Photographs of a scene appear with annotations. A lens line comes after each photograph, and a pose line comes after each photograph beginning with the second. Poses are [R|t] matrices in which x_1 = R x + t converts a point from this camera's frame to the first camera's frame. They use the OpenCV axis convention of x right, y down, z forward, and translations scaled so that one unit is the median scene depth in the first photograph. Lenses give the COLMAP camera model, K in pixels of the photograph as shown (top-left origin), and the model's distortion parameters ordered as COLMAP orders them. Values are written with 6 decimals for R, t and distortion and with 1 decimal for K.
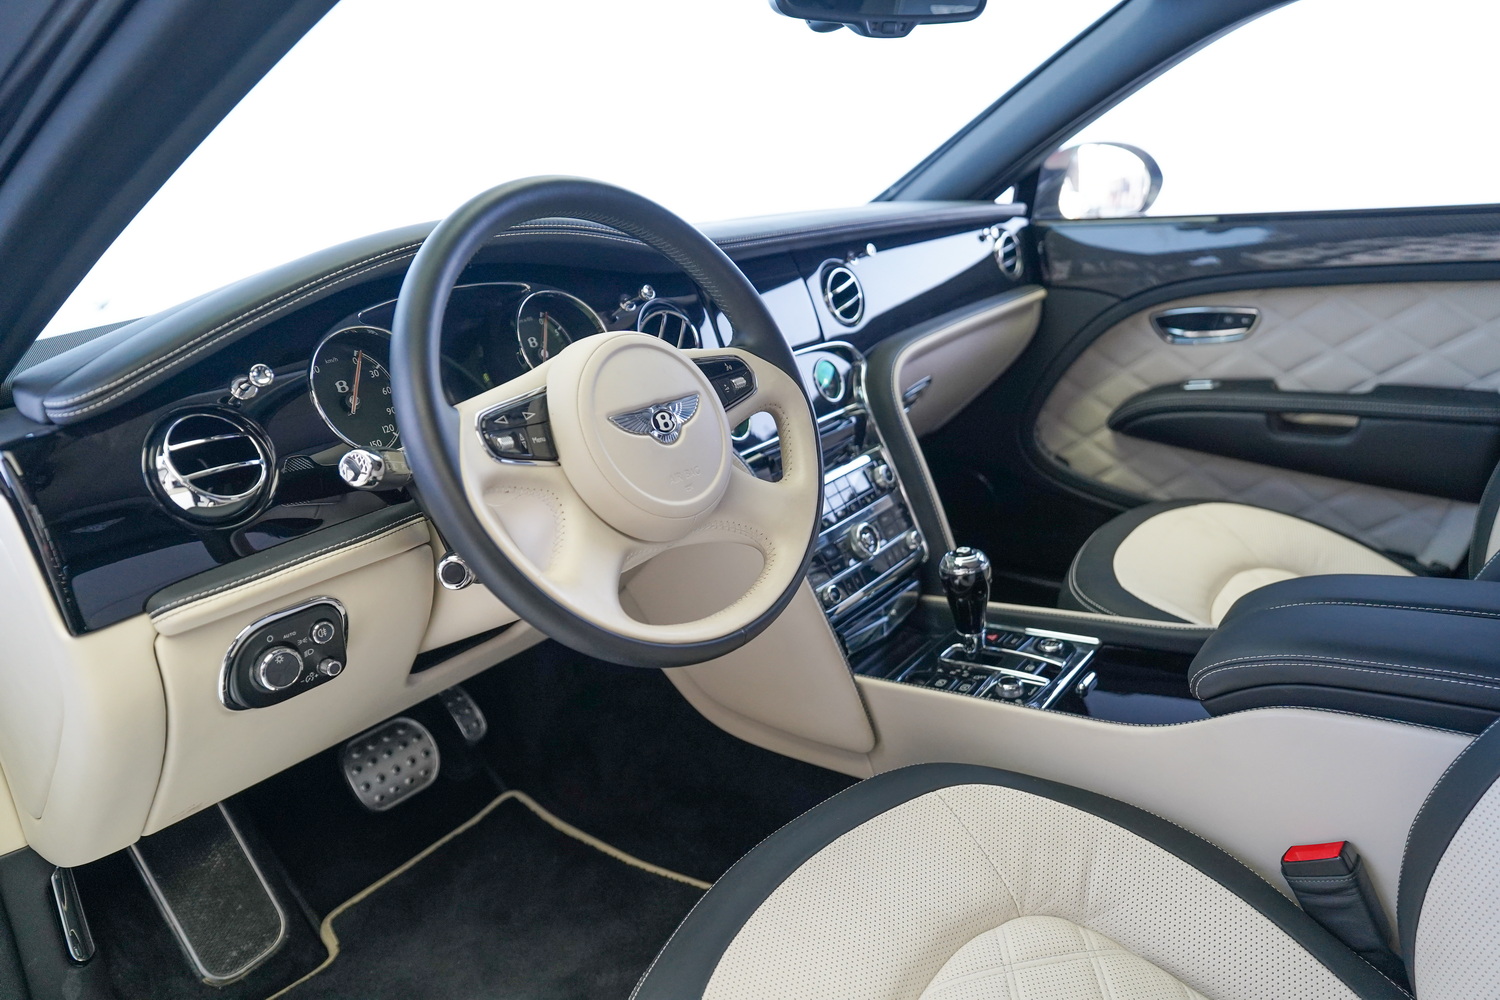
lens RADIAL K [[1039.2, 0, 750.0], [0, 1039.2, 500.0], [0, 0, 1]] dist [-0.004940, -0.000368]
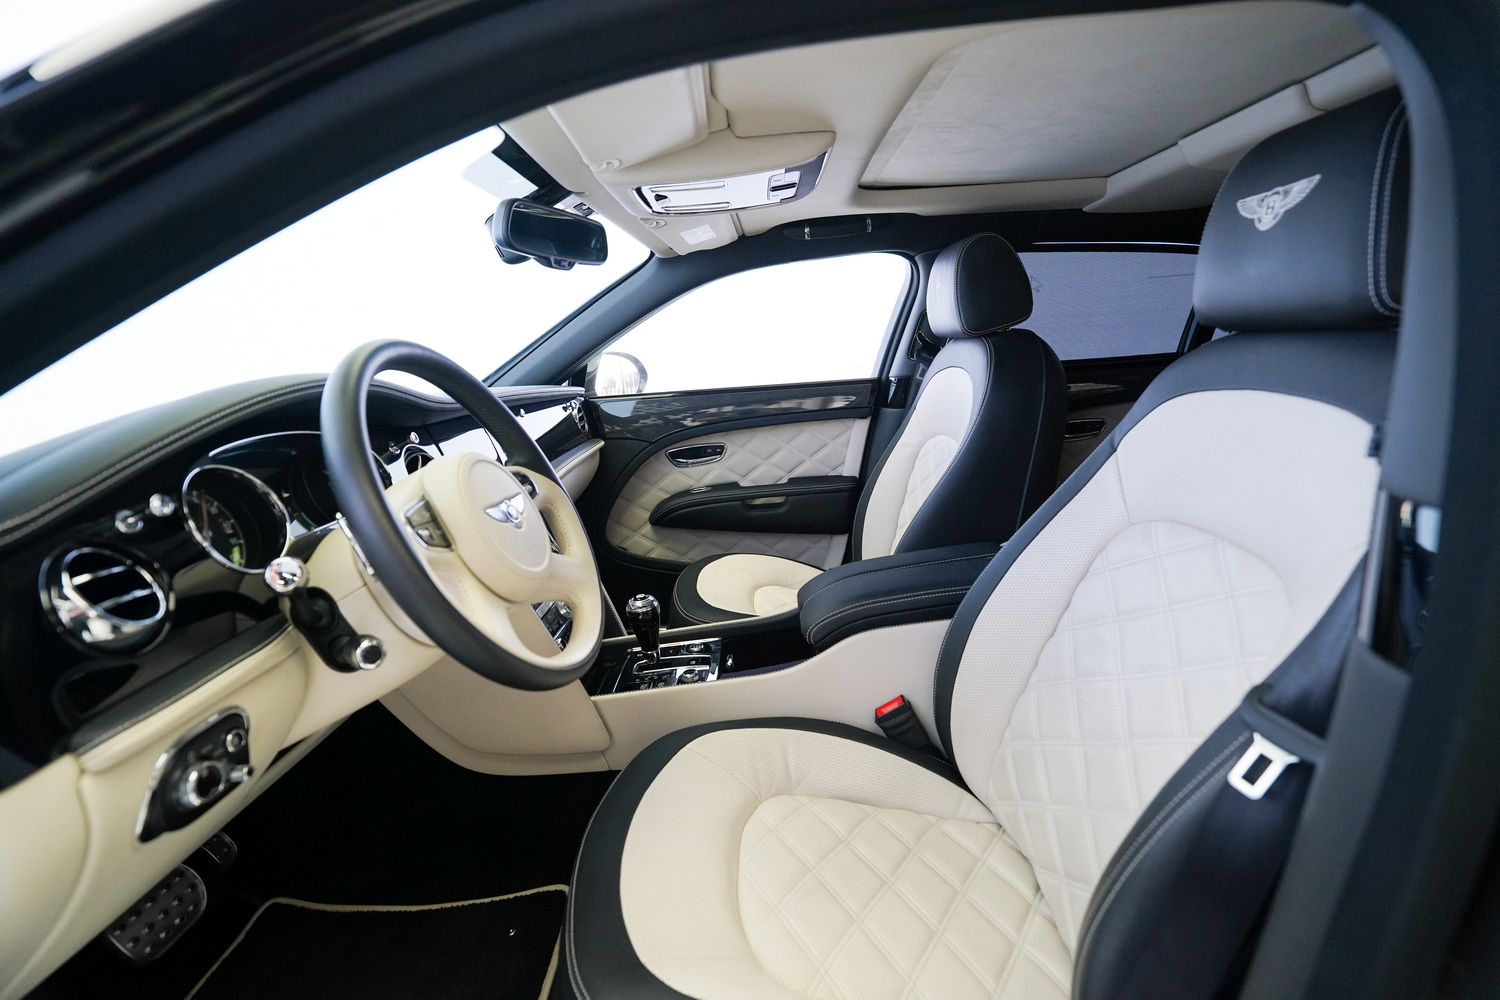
lens RADIAL K [[708.9, 0, 750.0], [0, 708.9, 500.0], [0, 0, 1]] dist [-0.075352, 0.029762]
pose [[0.796486, -0.101680, 0.596047, -0.231473], [0.193228, 0.976872, -0.091562, 0.031852], [-0.572952, 0.188101, 0.797712, 0.053218]]
